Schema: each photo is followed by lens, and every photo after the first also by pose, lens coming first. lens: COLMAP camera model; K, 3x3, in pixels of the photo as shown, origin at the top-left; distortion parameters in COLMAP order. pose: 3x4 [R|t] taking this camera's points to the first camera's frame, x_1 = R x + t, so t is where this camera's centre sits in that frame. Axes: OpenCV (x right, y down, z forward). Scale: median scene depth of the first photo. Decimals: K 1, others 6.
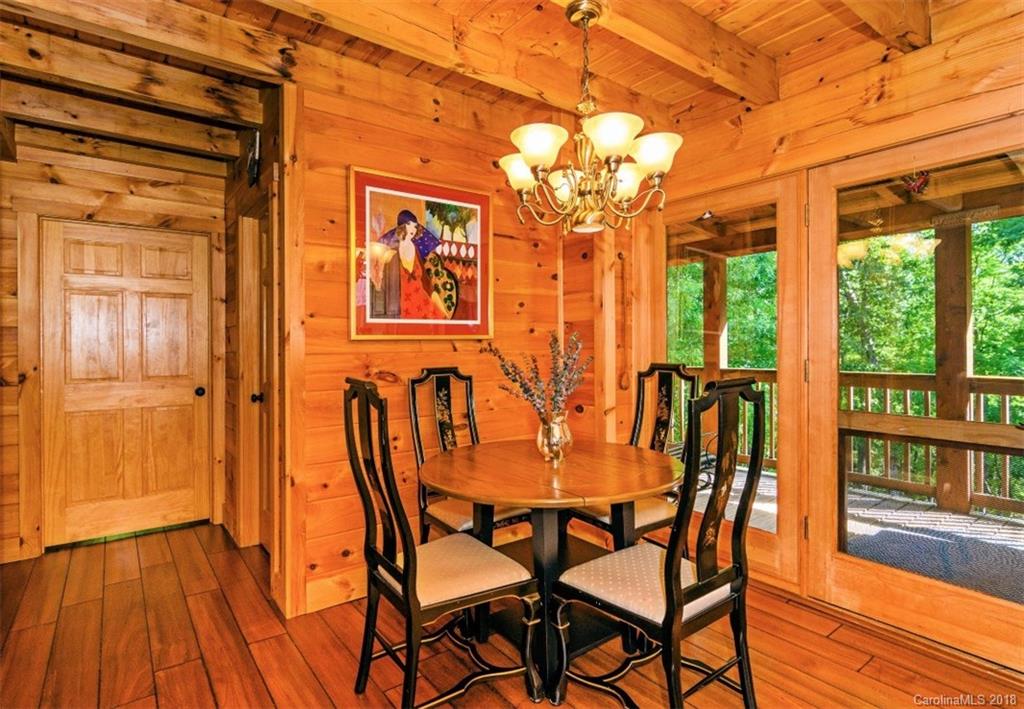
lens RADIAL K [[482.4, 0, 512.0], [0, 482.4, 354.5], [0, 0, 1]] dist [0.000178, 0.000019]
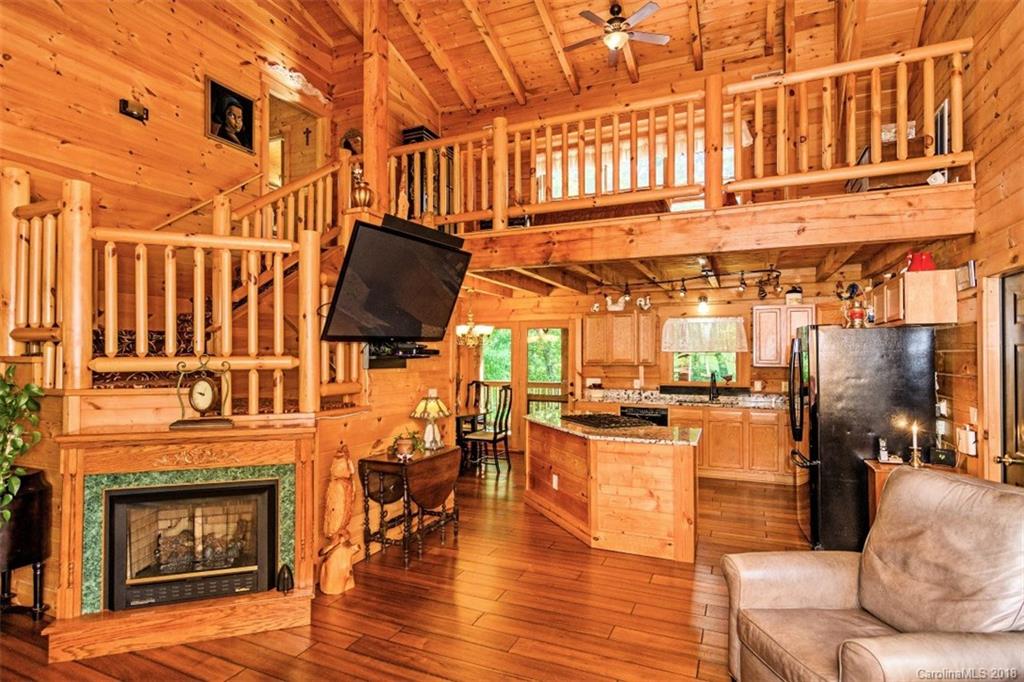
lens RADIAL K [[527.2, 0, 510.0], [0, 527.2, 344.4], [0, 0, 1]] dist [-0.002912, 0.001255]
pose [[0.847261, 0.015618, 0.530946, -1.953982], [0.000461, 0.999546, -0.030138, -0.166409], [-0.531176, 0.025779, 0.846869, -2.931891]]
